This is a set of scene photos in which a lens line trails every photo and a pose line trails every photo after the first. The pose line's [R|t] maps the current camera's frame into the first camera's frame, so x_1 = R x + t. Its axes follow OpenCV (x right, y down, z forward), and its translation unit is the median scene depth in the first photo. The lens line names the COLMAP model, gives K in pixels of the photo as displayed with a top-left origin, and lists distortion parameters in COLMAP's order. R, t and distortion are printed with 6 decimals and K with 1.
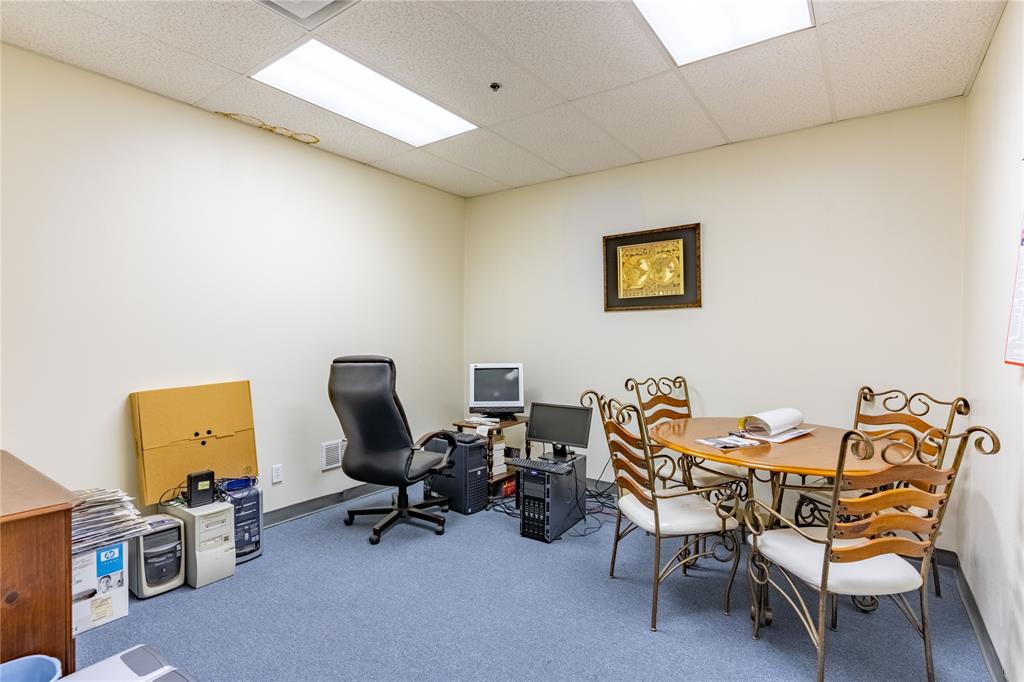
lens RADIAL K [[492.2, 0, 511.1], [0, 492.2, 339.7], [0, 0, 1]] dist [0.003838, 0.000128]
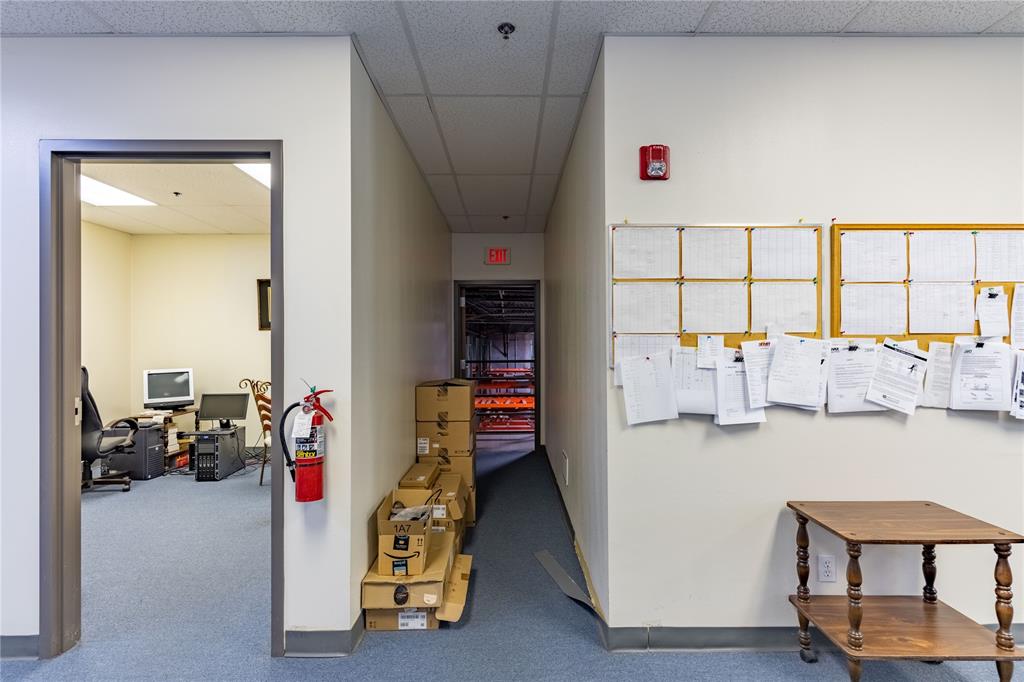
lens RADIAL K [[492.2, 0, 508.8], [0, 492.2, 345.2], [0, 0, 1]] dist [0.003838, 0.000128]
pose [[0.807608, -0.010655, 0.589623, -0.084328], [0.016811, 0.999846, -0.004959, 0.006742], [-0.589479, 0.013917, 0.807664, -0.710345]]
